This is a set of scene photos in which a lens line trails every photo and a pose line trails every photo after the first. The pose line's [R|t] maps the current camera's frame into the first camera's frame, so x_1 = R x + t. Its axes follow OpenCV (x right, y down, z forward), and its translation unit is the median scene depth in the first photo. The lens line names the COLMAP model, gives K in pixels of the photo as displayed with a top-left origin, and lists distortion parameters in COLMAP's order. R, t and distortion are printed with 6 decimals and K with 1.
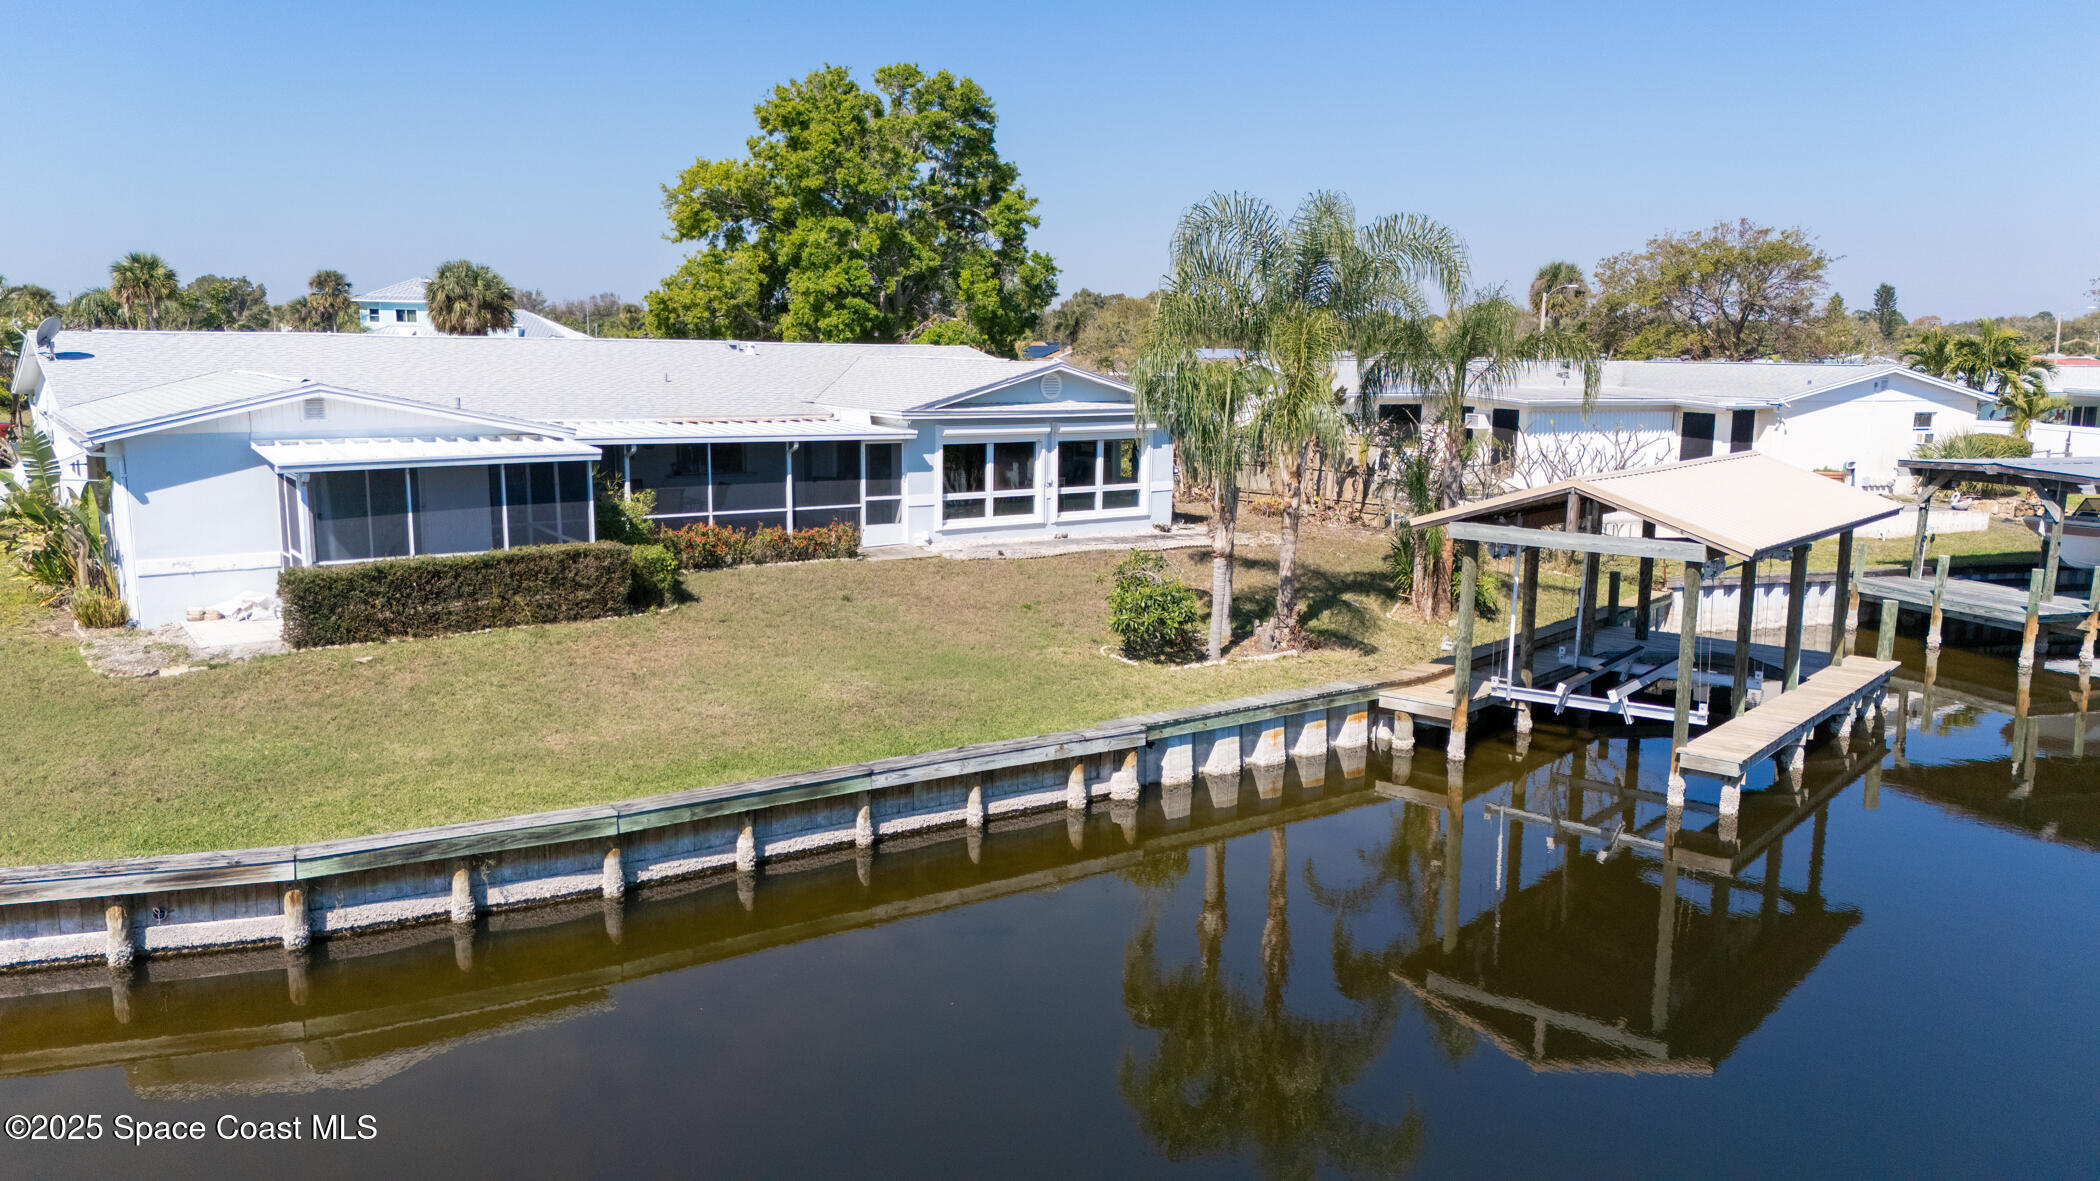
lens RADIAL K [[1528.5, 0, 1046.8], [0, 1528.5, 589.8], [0, 0, 1]] dist [0.087200, -0.095993]
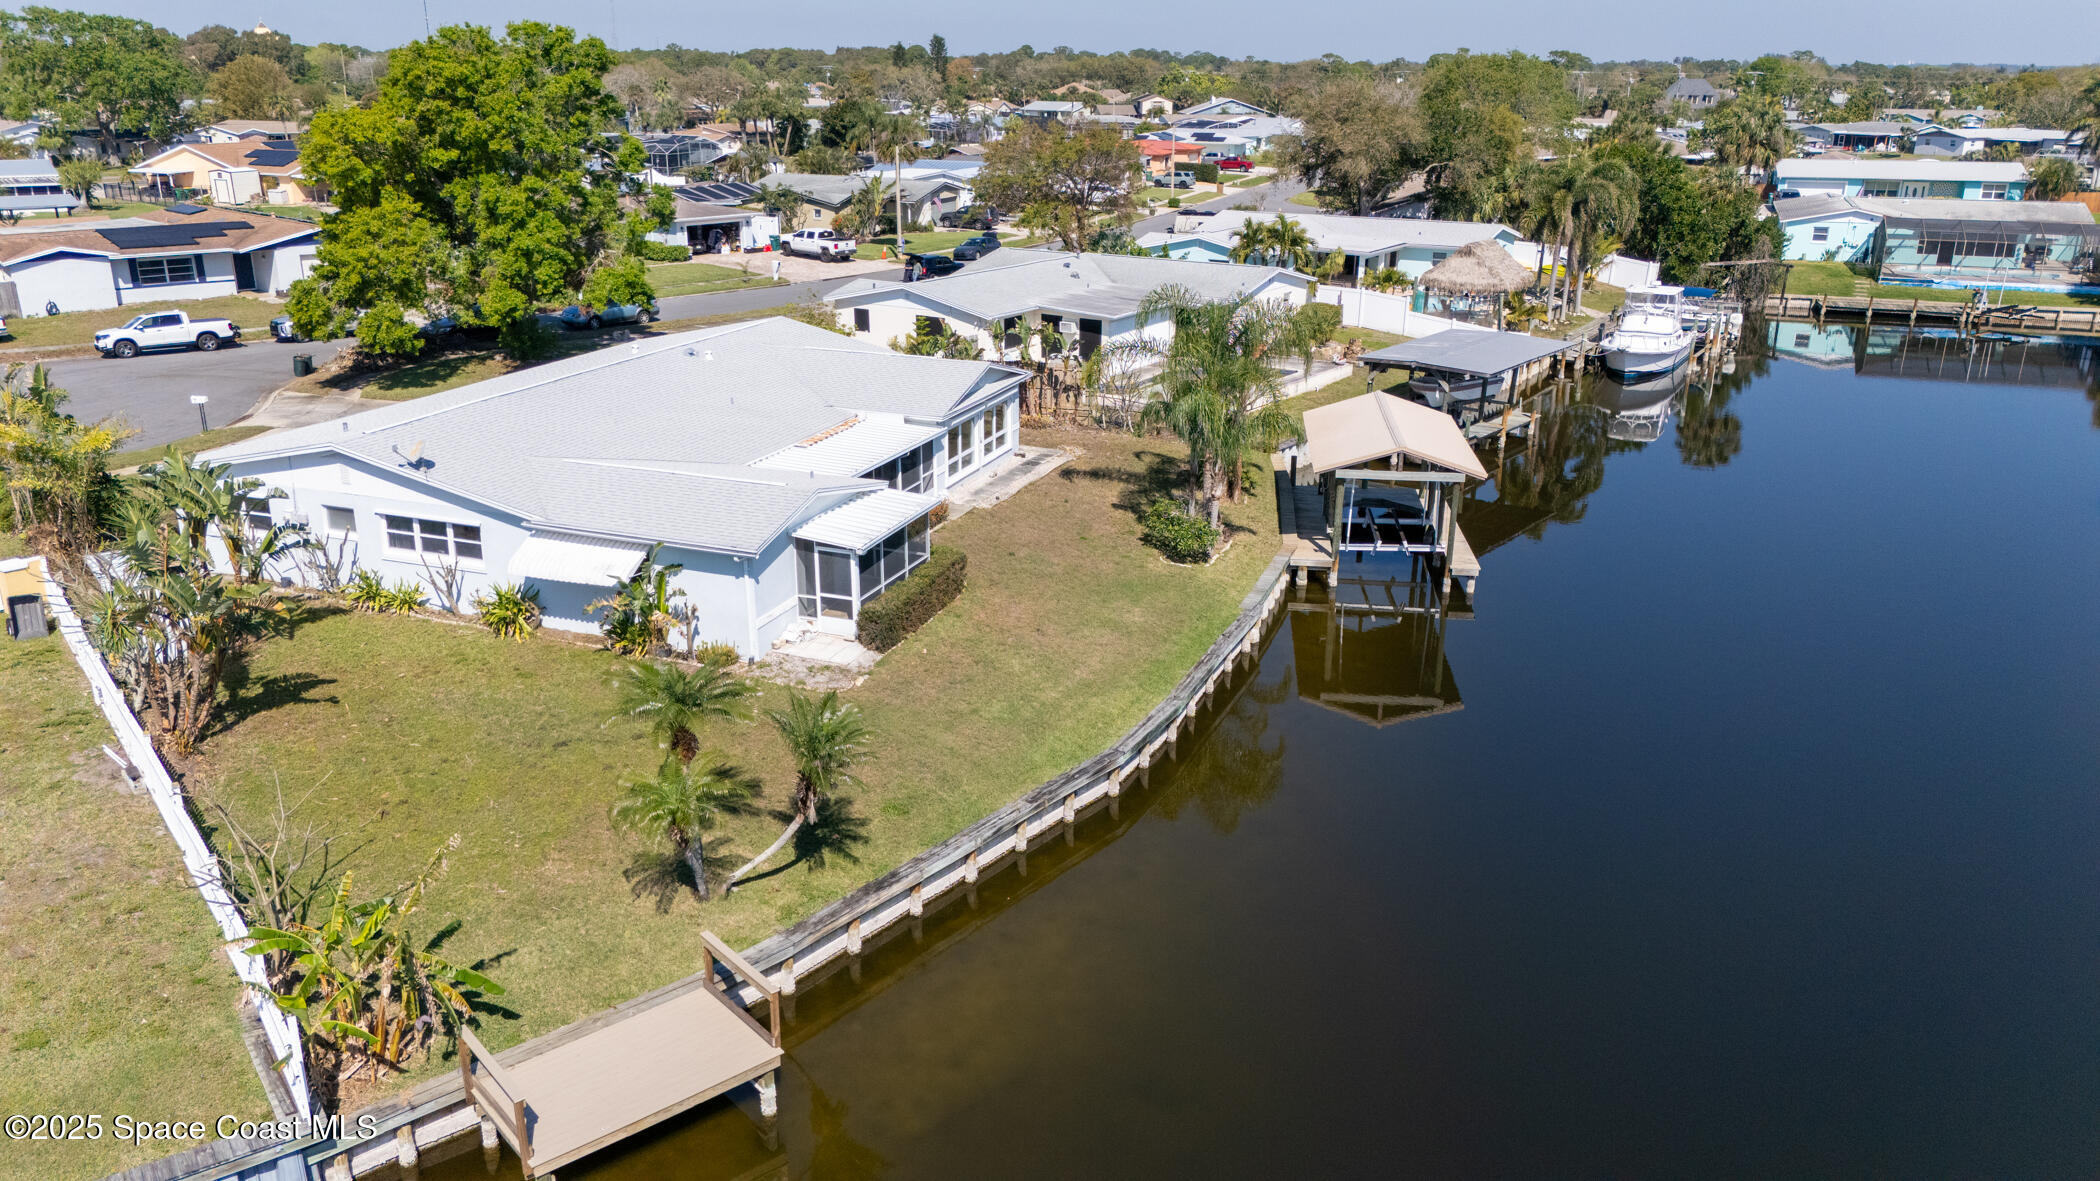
lens RADIAL K [[1498.8, 0, 1044.2], [0, 1498.8, 563.9], [0, 0, 1]] dist [0.083131, -0.088604]
pose [[0.838038, -0.175347, 0.516668, -1.102887], [0.093061, 0.979012, 0.181313, -0.320640], [-0.537617, -0.103866, 0.836768, -0.435470]]
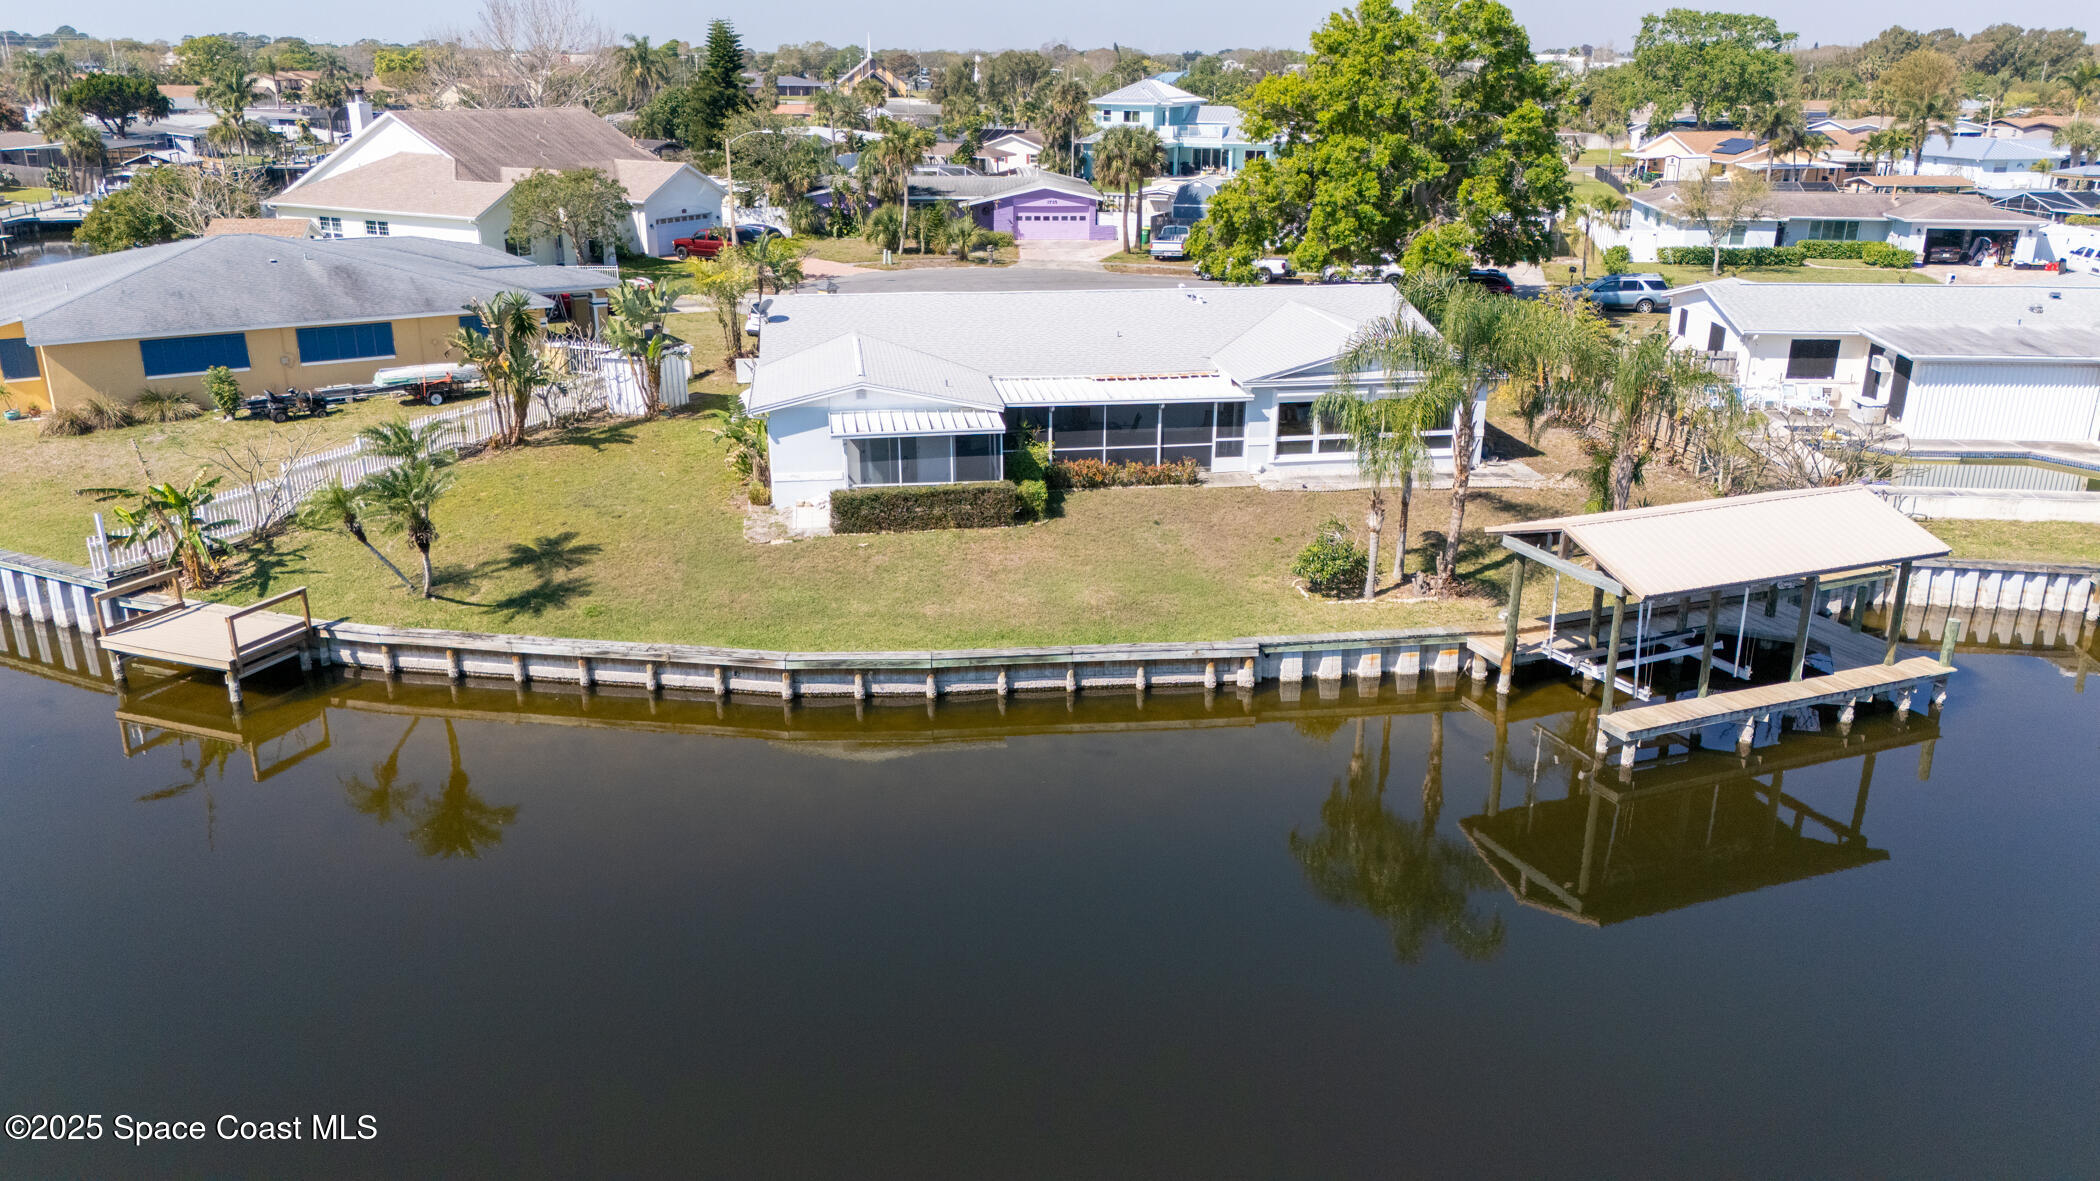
lens RADIAL K [[1498.8, 0, 1044.2], [0, 1498.8, 563.9], [0, 0, 1]] dist [0.083131, -0.088604]
pose [[0.888710, 0.132638, -0.438863, 0.526659], [-0.065938, 0.984263, 0.163948, -0.231931], [0.453703, -0.116765, 0.883470, -0.482934]]
